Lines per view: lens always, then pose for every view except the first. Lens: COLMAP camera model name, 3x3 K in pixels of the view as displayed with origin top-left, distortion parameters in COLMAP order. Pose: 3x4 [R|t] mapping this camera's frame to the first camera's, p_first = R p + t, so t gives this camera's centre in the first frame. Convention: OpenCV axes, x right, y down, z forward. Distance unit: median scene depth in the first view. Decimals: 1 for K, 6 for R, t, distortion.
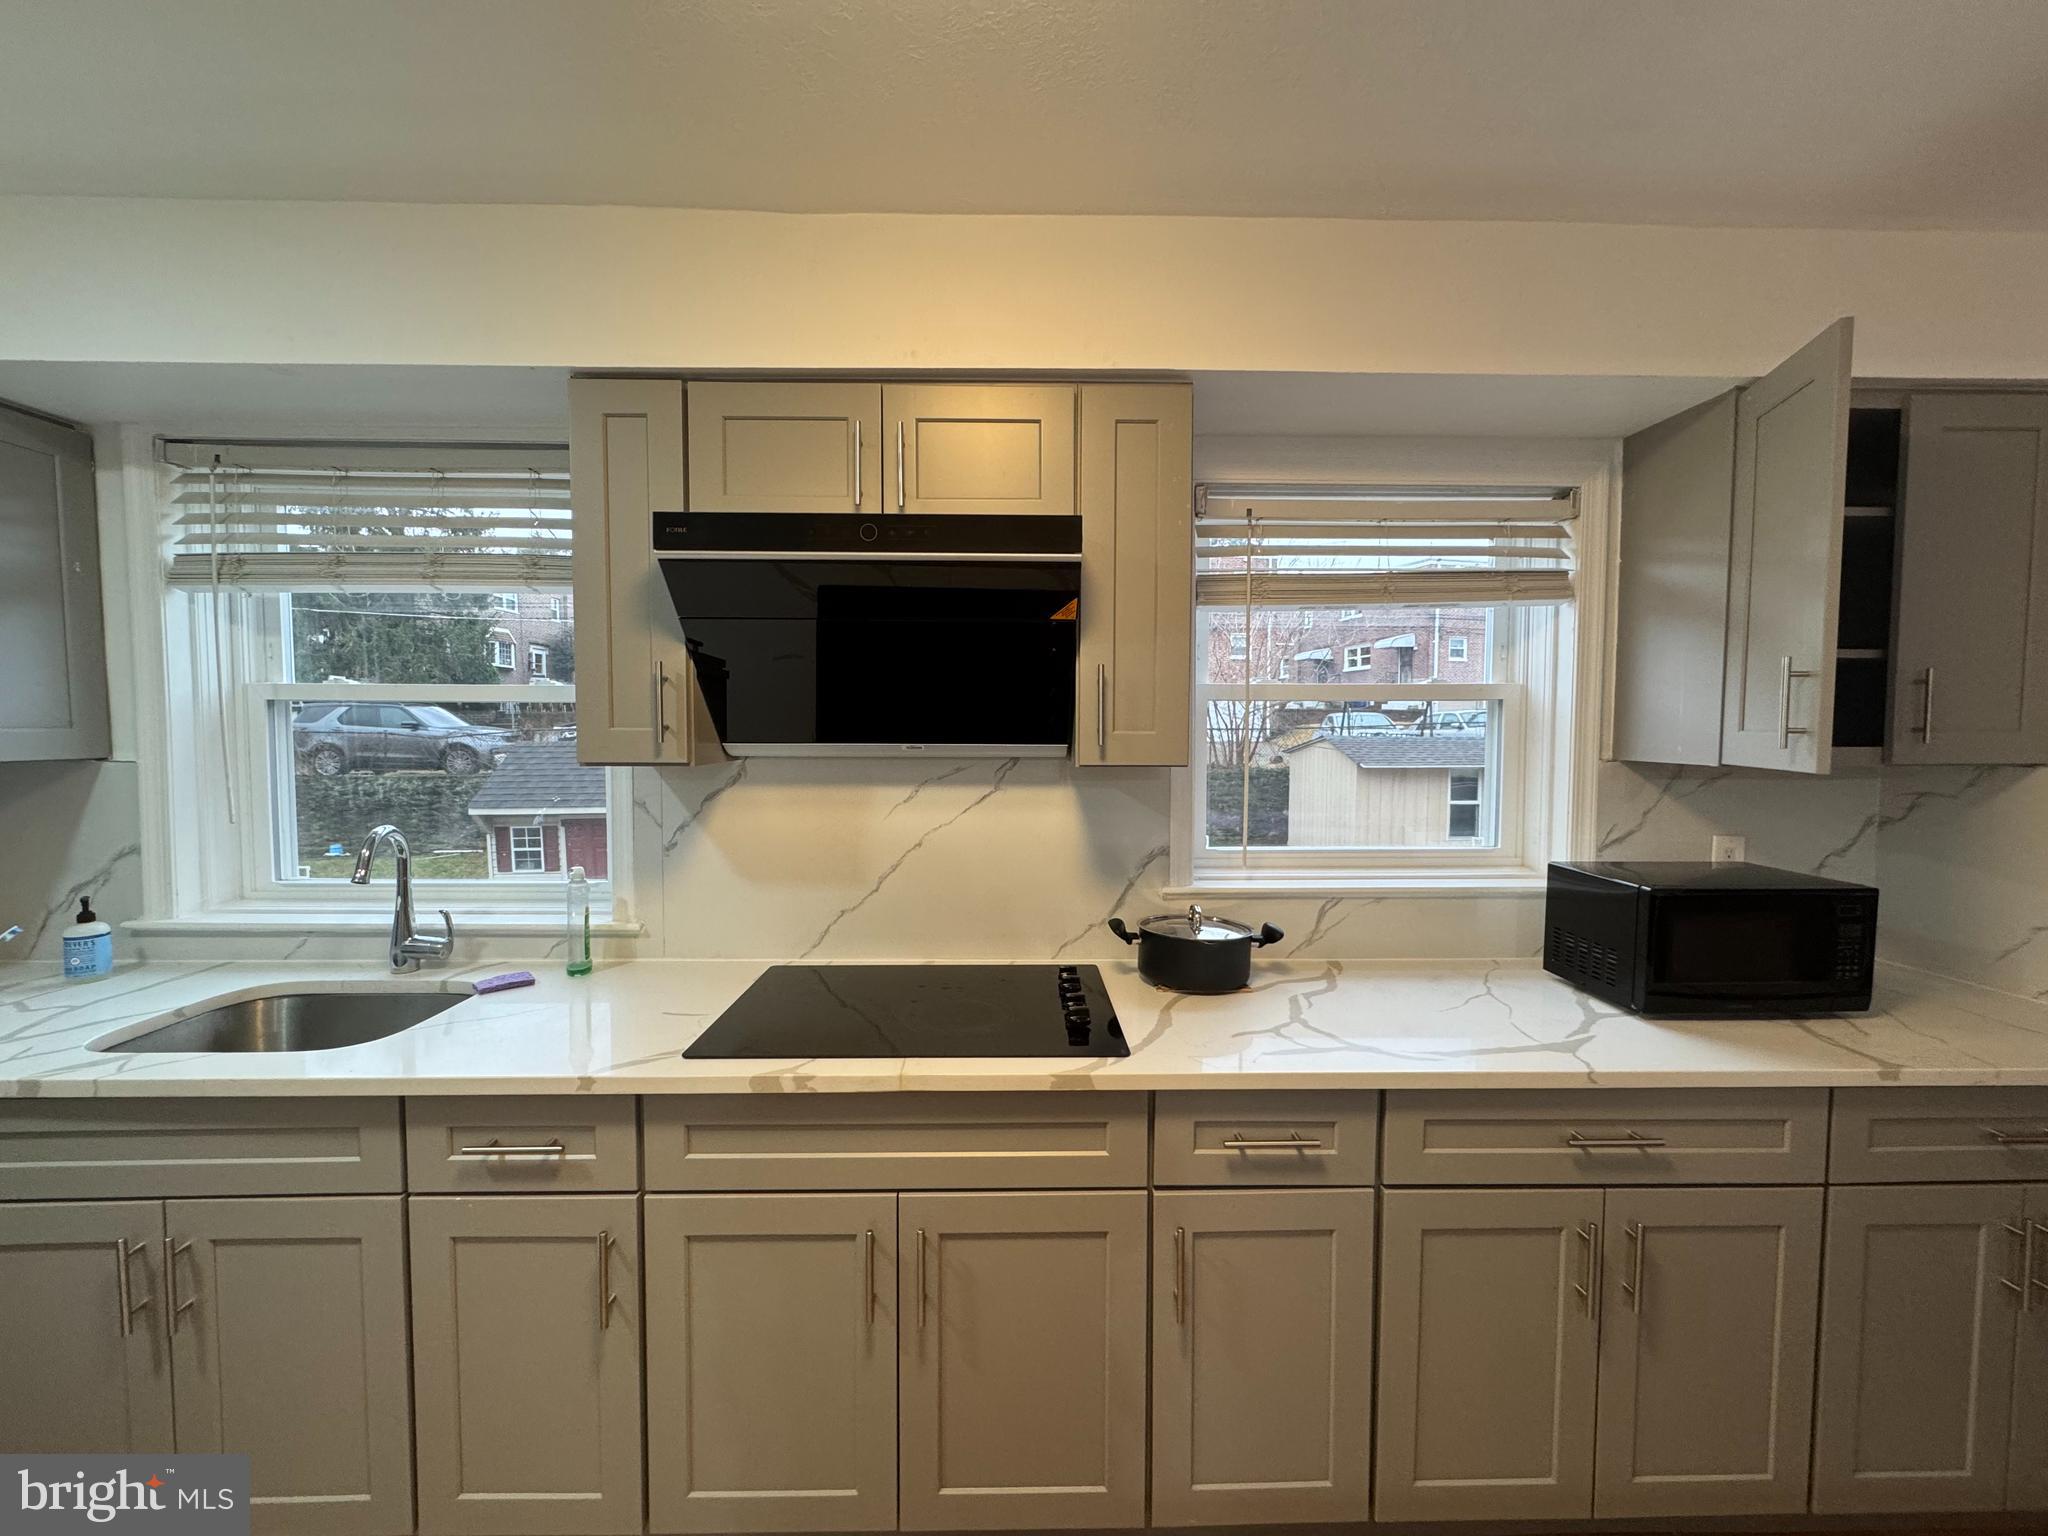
lens RADIAL K [[806.3, 0, 1024.5], [0, 806.3, 765.4], [0, 0, 1]] dist [-0.001609, 0.000249]
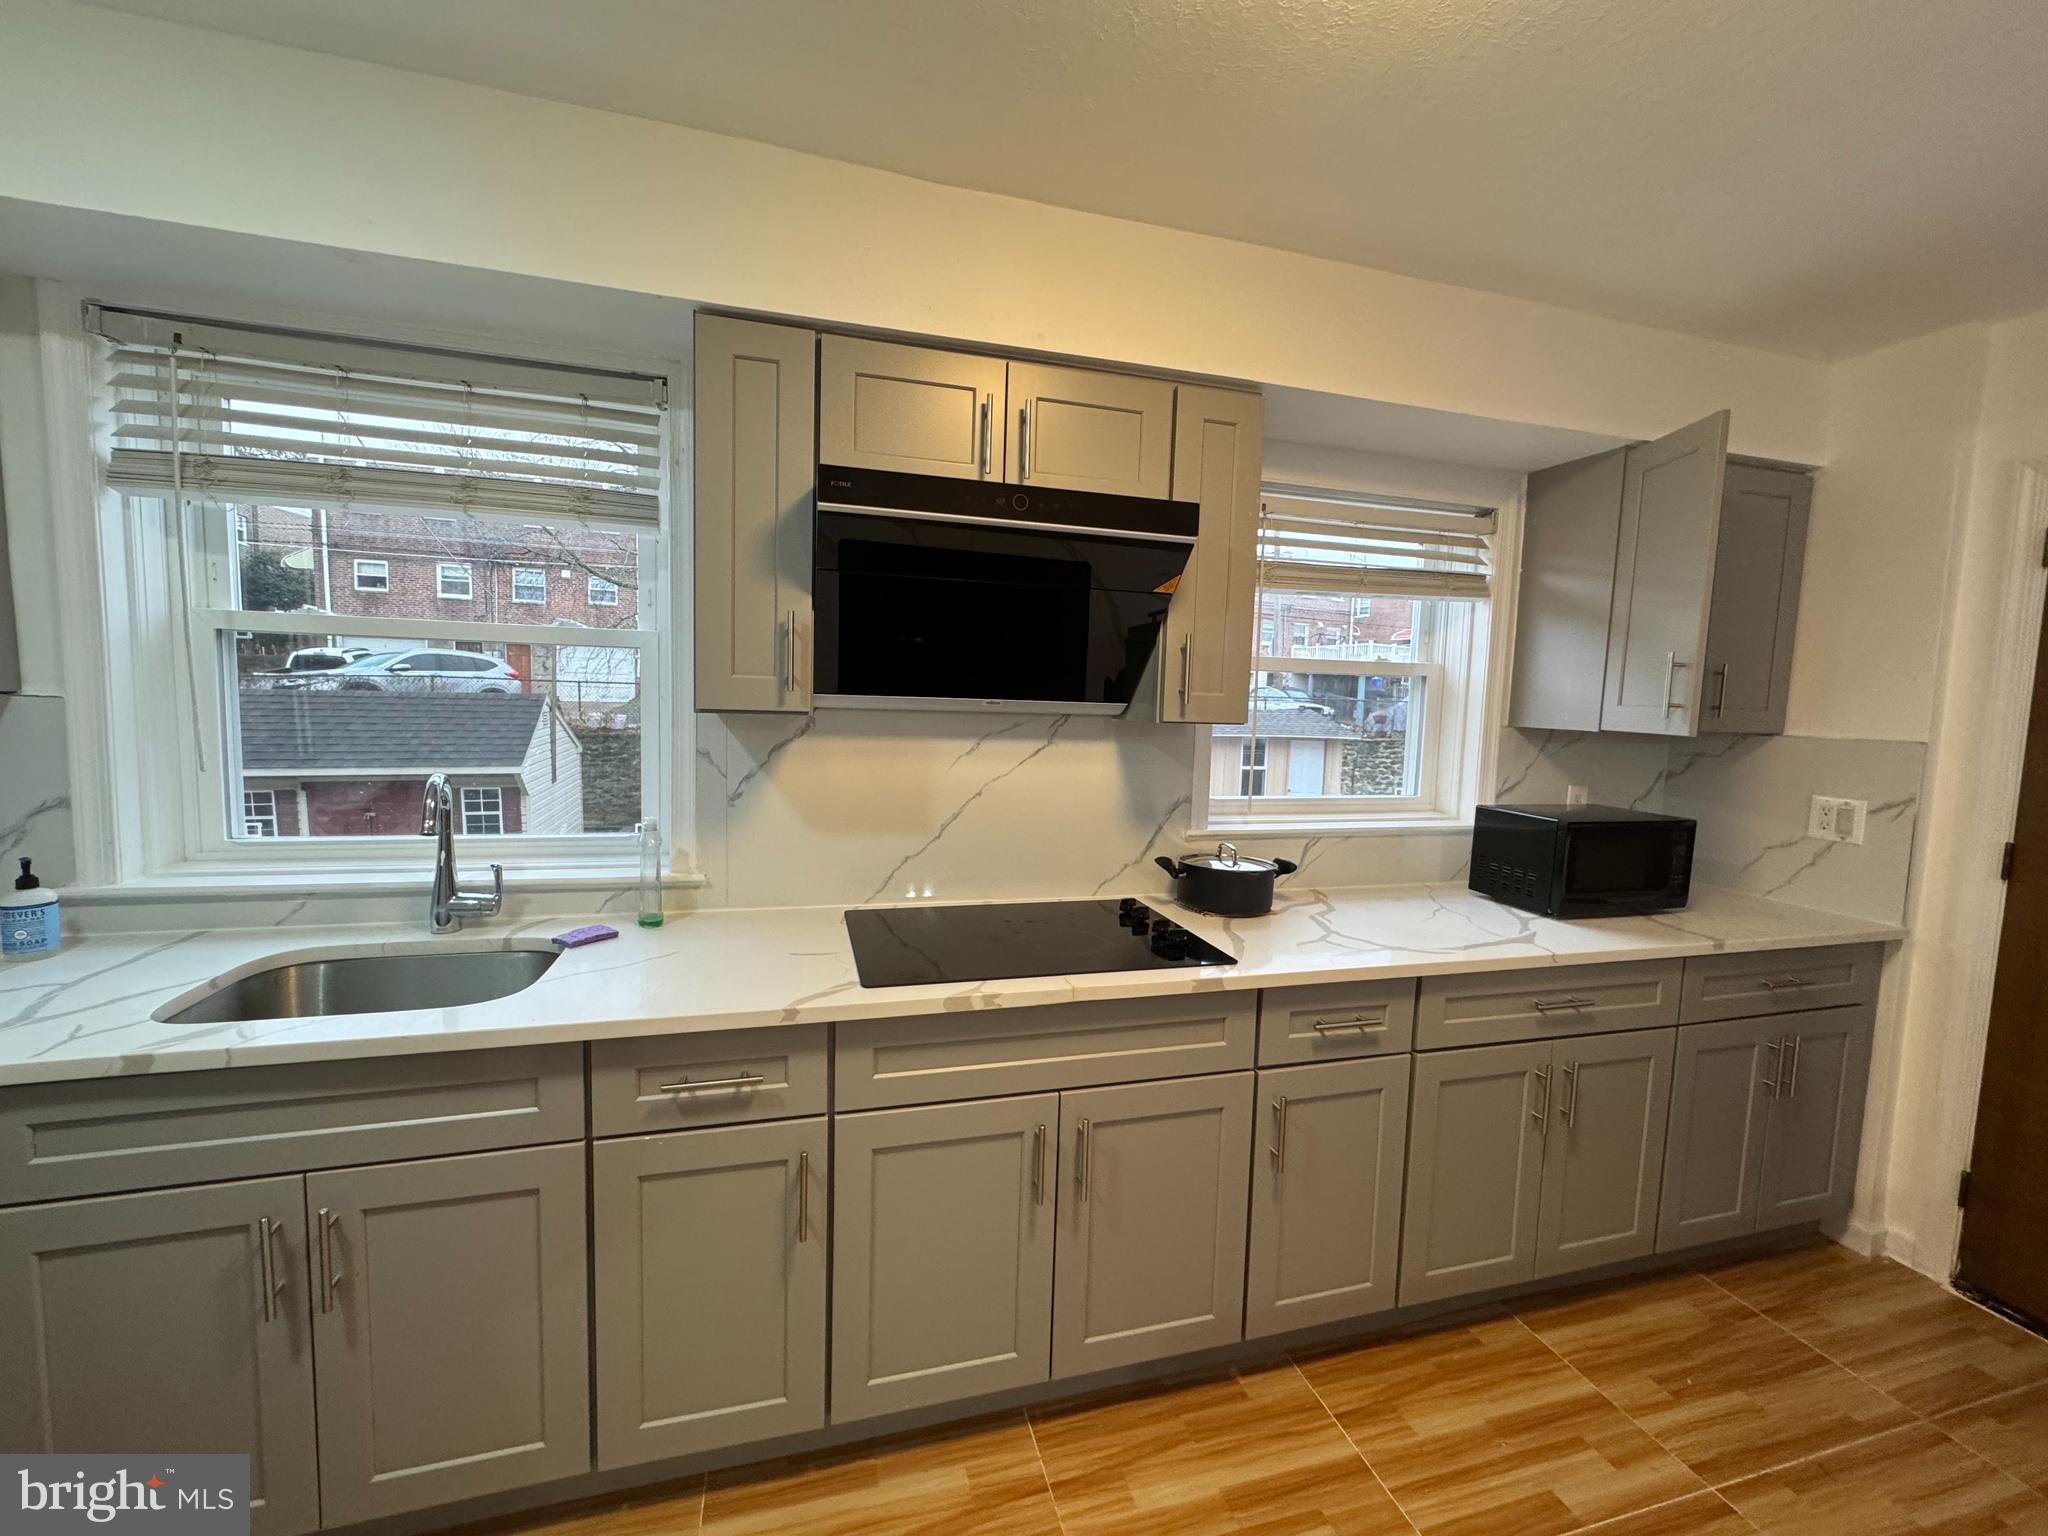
lens RADIAL K [[806.3, 0, 1021.0], [0, 806.3, 764.0], [0, 0, 1]] dist [-0.001609, 0.000249]
pose [[0.968424, 0.005886, 0.249241, -0.407900], [-0.016083, 0.999114, 0.038895, 0.018843], [-0.248791, -0.041675, 0.967660, -0.058803]]
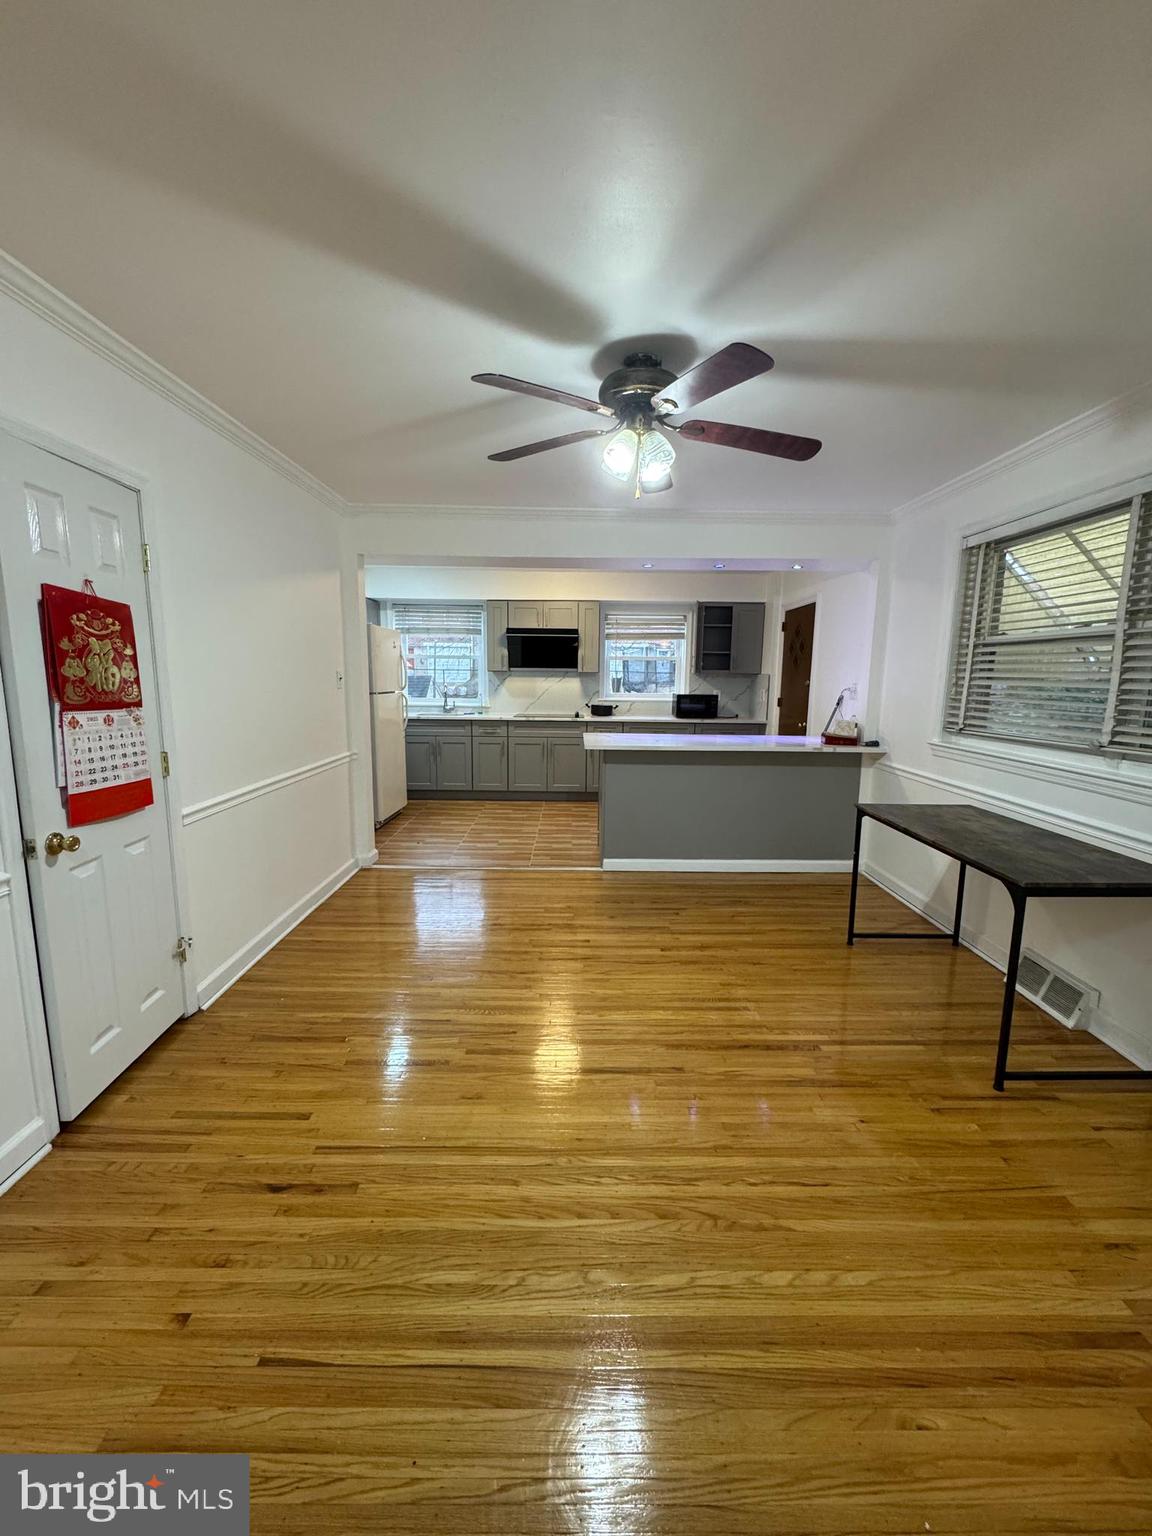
lens RADIAL K [[604.7, 0, 574.6], [0, 604.7, 760.9], [0, 0, 1]] dist [-0.001609, 0.000249]
pose [[0.999809, 0.012513, -0.015031, 0.110533], [-0.011024, 0.995387, 0.095304, 0.208724], [0.016154, -0.095120, 0.995335, -3.128601]]
